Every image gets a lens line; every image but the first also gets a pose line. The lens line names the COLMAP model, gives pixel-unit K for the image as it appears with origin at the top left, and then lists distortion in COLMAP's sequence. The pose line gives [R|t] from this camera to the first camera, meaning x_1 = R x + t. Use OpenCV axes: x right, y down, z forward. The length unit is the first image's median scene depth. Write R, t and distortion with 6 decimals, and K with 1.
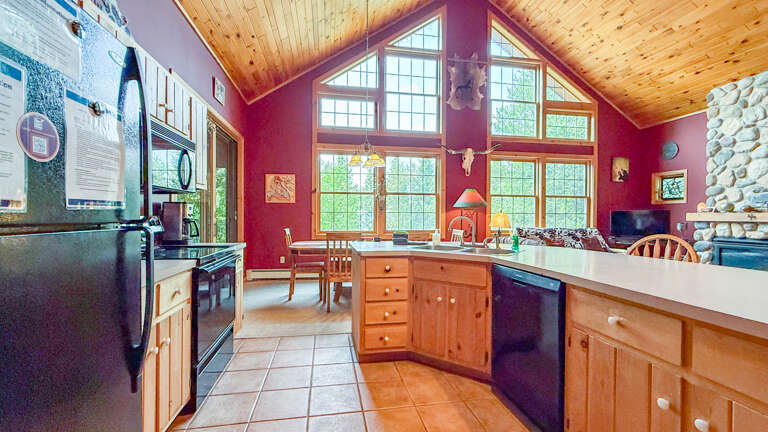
lens RADIAL K [[314.1, 0, 382.5], [0, 314.1, 217.4], [0, 0, 1]] dist [-0.000707, -0.000130]
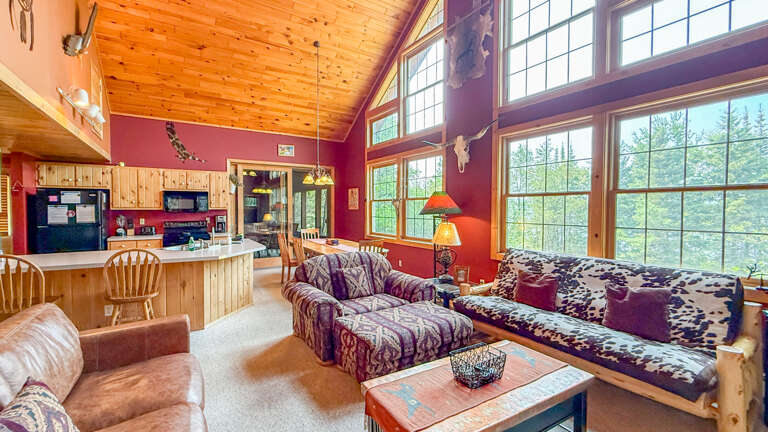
lens RADIAL K [[317.4, 0, 373.2], [0, 317.4, 216.8], [0, 0, 1]] dist [0.002274, 0.000187]
pose [[0.378911, 0.021930, -0.925173, 0.944566], [-0.004002, 0.999749, 0.022058, -0.044037], [0.925425, -0.004656, 0.378903, 0.538961]]
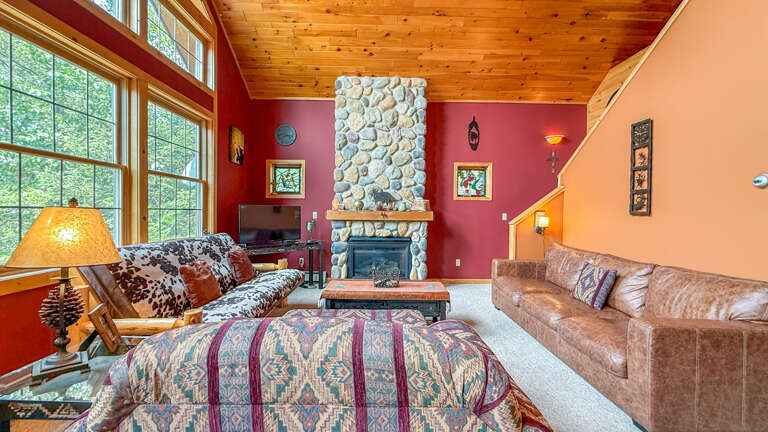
lens RADIAL K [[307.4, 0, 382.8], [0, 307.4, 217.7], [0, 0, 1]] dist [0.002477, 0.000284]
pose [[0.161622, -0.019539, 0.986659, 0.156595], [-0.005480, 0.999771, 0.020696, -0.011689], [-0.986838, -0.008752, 0.161478, 0.668225]]
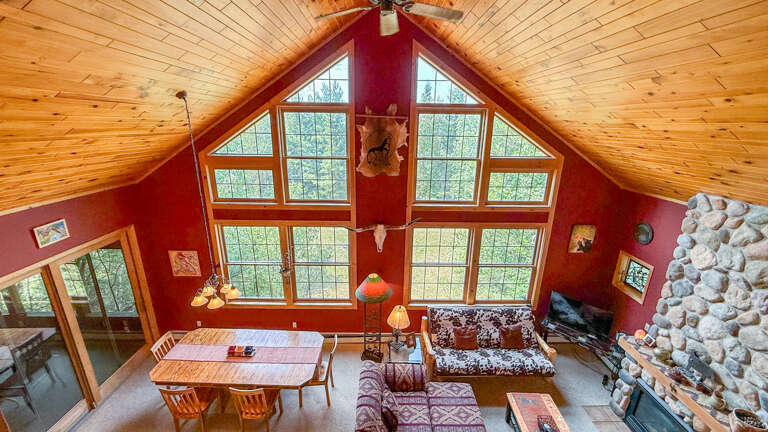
lens RADIAL K [[307.4, 0, 382.8], [0, 307.4, 217.7], [0, 0, 1]] dist [0.002477, 0.000284]
pose [[0.985838, 0.055489, -0.158255, 0.435267], [-0.007965, 0.958101, 0.286321, -0.503721], [0.167512, -0.281005, 0.944974, 0.204466]]
